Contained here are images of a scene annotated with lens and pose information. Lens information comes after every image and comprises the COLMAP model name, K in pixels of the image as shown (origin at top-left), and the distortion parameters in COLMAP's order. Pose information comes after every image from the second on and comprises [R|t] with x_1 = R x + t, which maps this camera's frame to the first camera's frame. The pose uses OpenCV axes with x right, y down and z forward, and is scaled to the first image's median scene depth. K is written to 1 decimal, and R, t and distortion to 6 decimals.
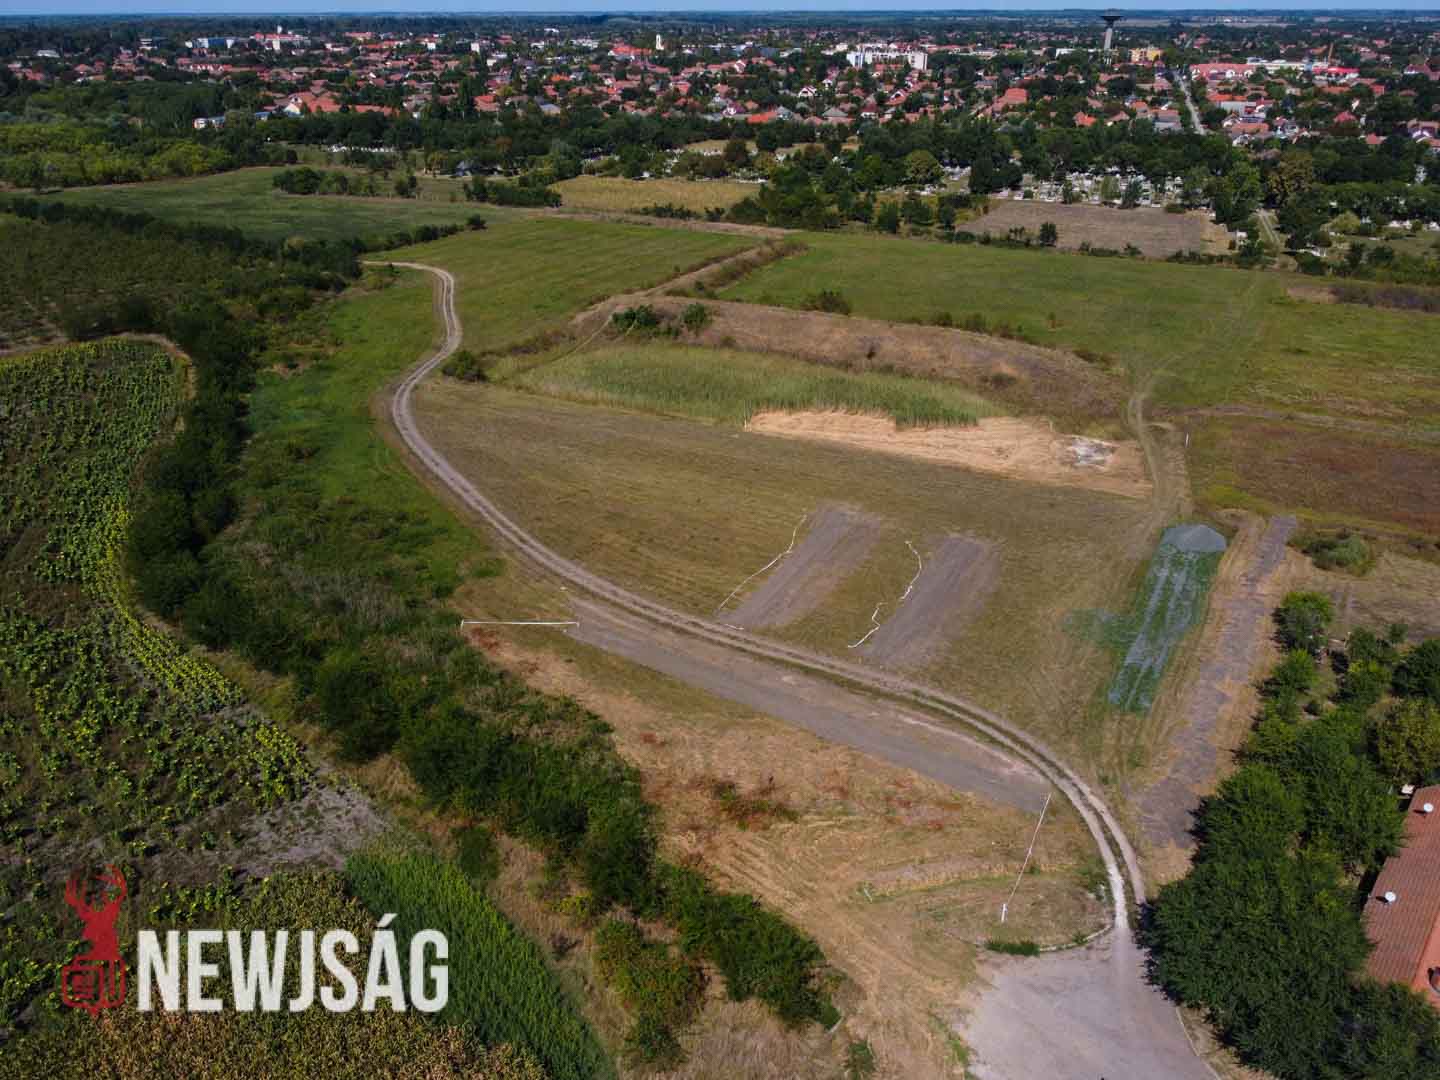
lens RADIAL K [[1019.4, 0, 730.4], [0, 1019.4, 549.0], [0, 0, 1]] dist [0.001294, -0.006317]
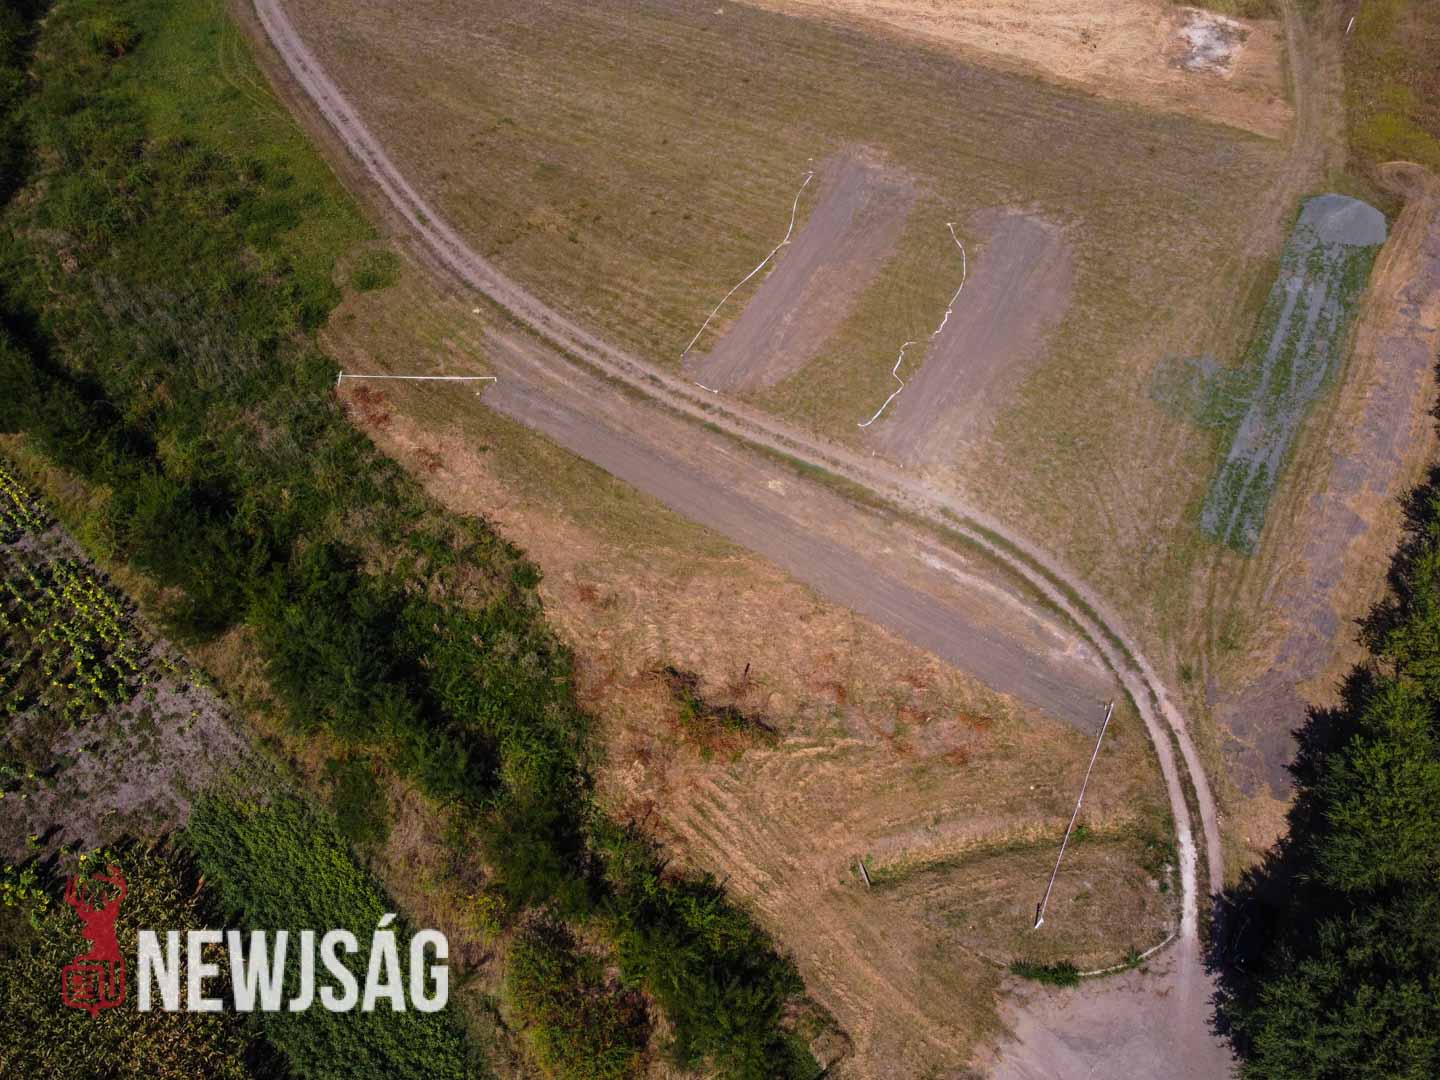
lens RADIAL K [[1019.4, 0, 730.4], [0, 1019.4, 549.0], [0, 0, 1]] dist [0.001294, -0.006317]
pose [[0.999993, 0.003171, -0.002031, 0.027246], [-0.001879, 0.887613, 0.460587, -0.189388], [0.003263, -0.460580, 0.887612, 0.341096]]
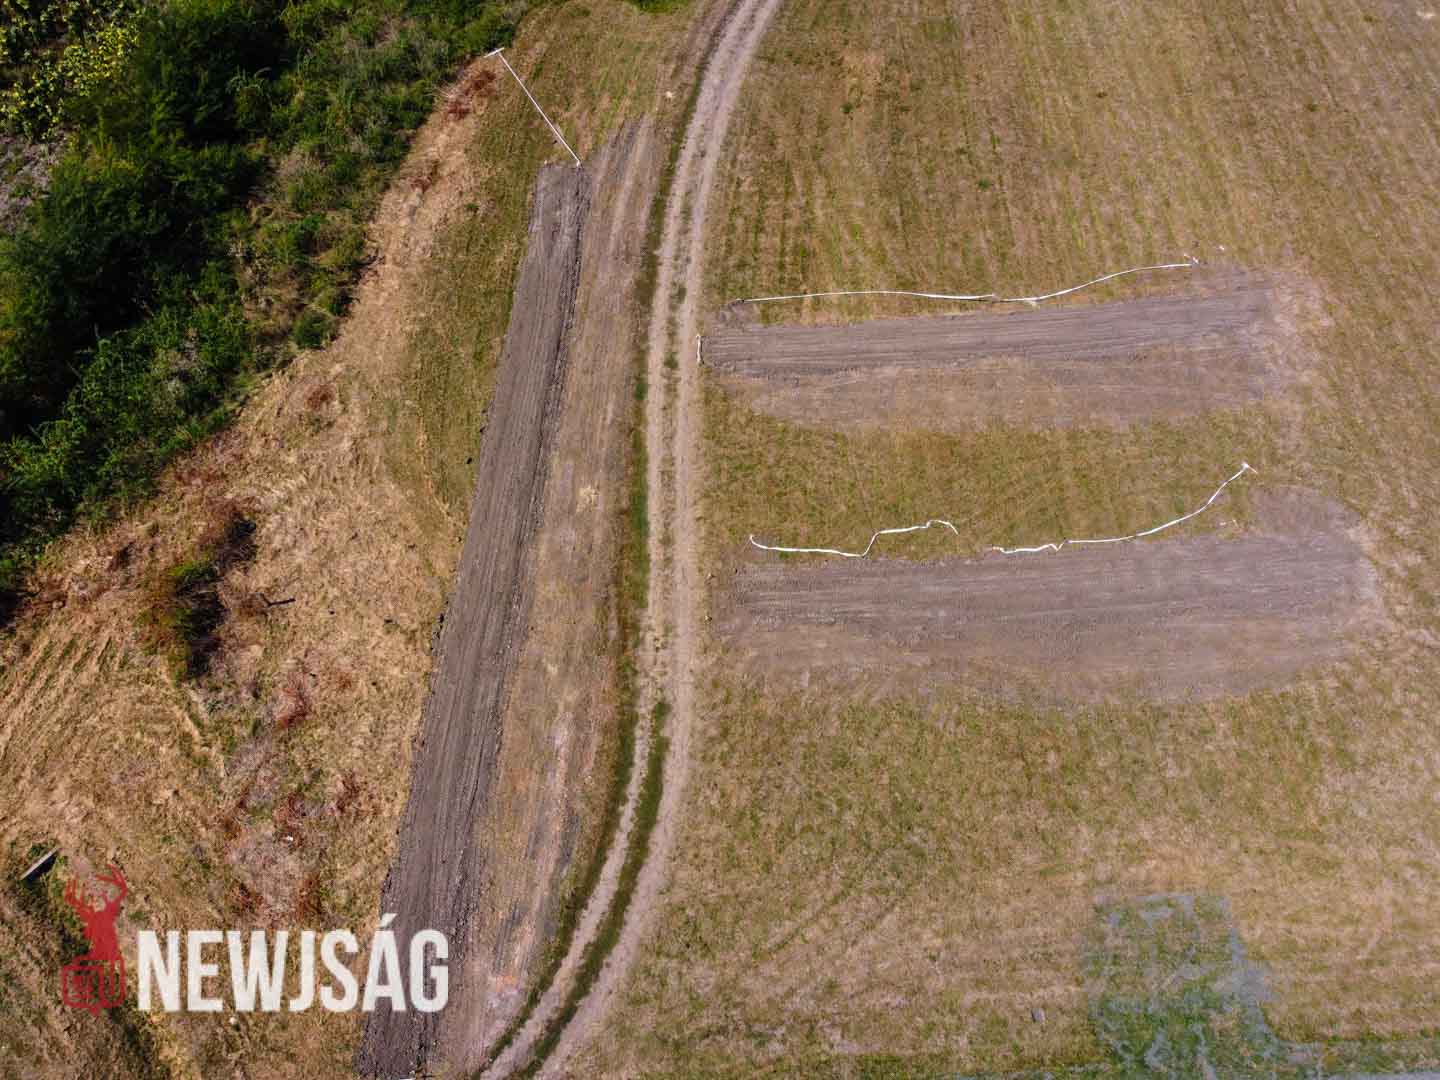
lens RADIAL K [[1003.7, 0, 720.0], [0, 1003.7, 540.0], [0, 0, 1]] dist [0.001164, 0.000368]
pose [[0.525027, 0.757348, -0.388292, 0.341006], [-0.390712, 0.619795, 0.680586, -0.262945], [0.756102, -0.205616, 0.621314, 0.780968]]
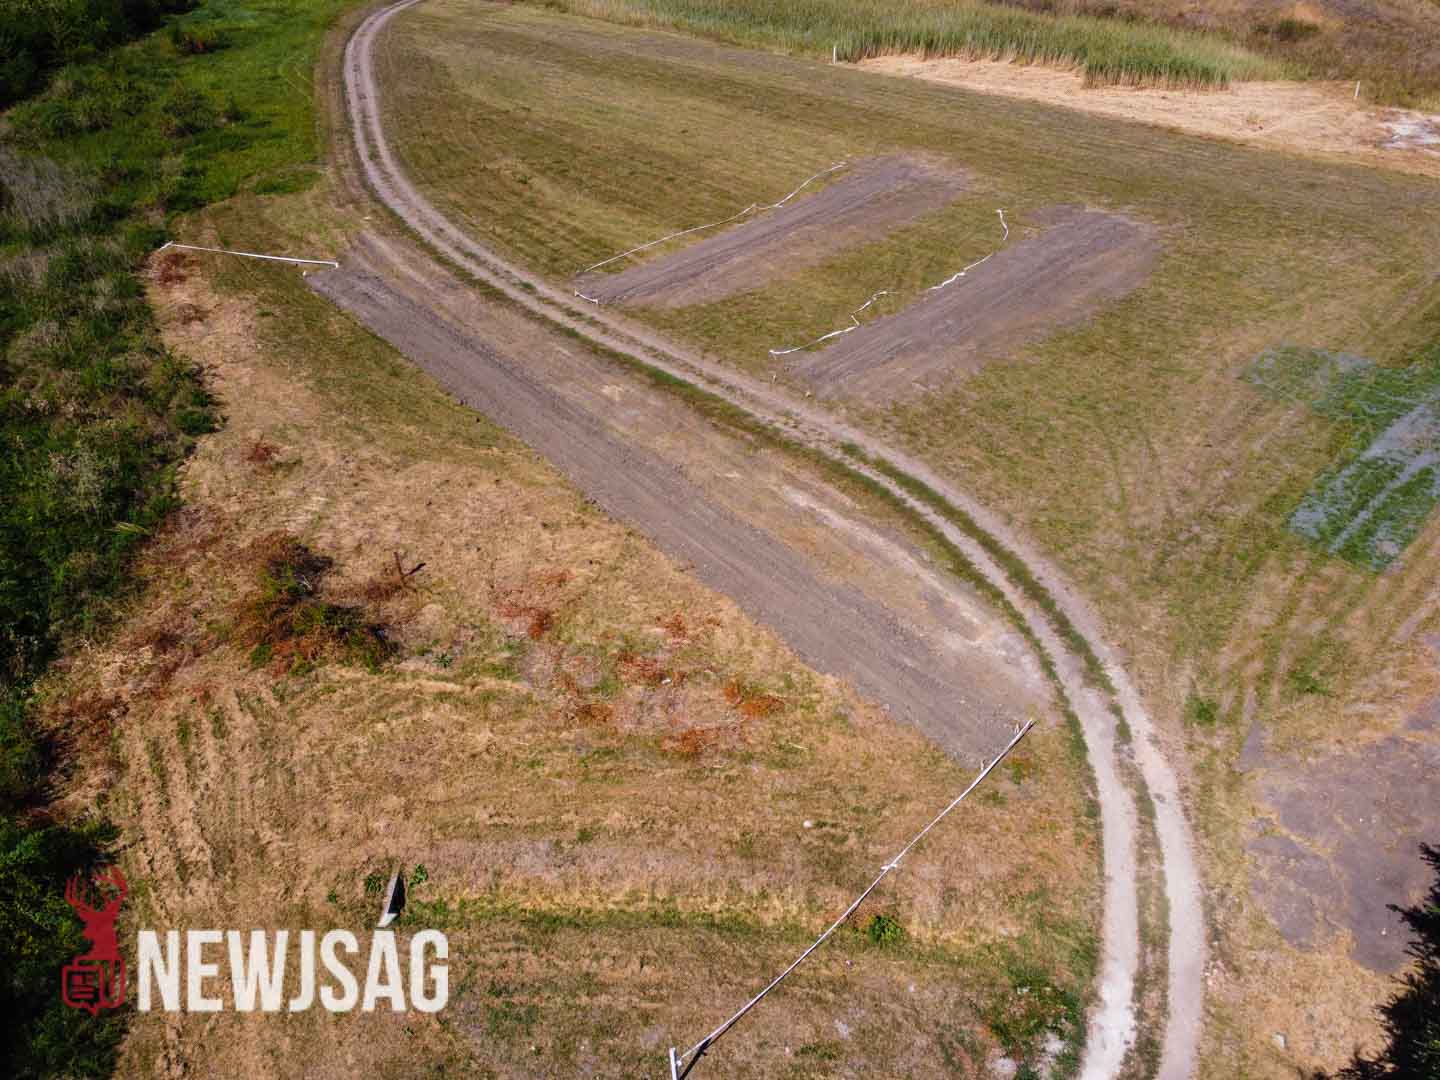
lens RADIAL K [[1060.0, 0, 720.0], [0, 1060.0, 540.0], [0, 0, 1]] dist [0.001966, -0.006932]
pose [[0.963979, 0.154874, -0.216236, 0.249447], [-0.113820, 0.974987, 0.190906, 0.102082], [0.240394, -0.159418, 0.957495, 0.547542]]
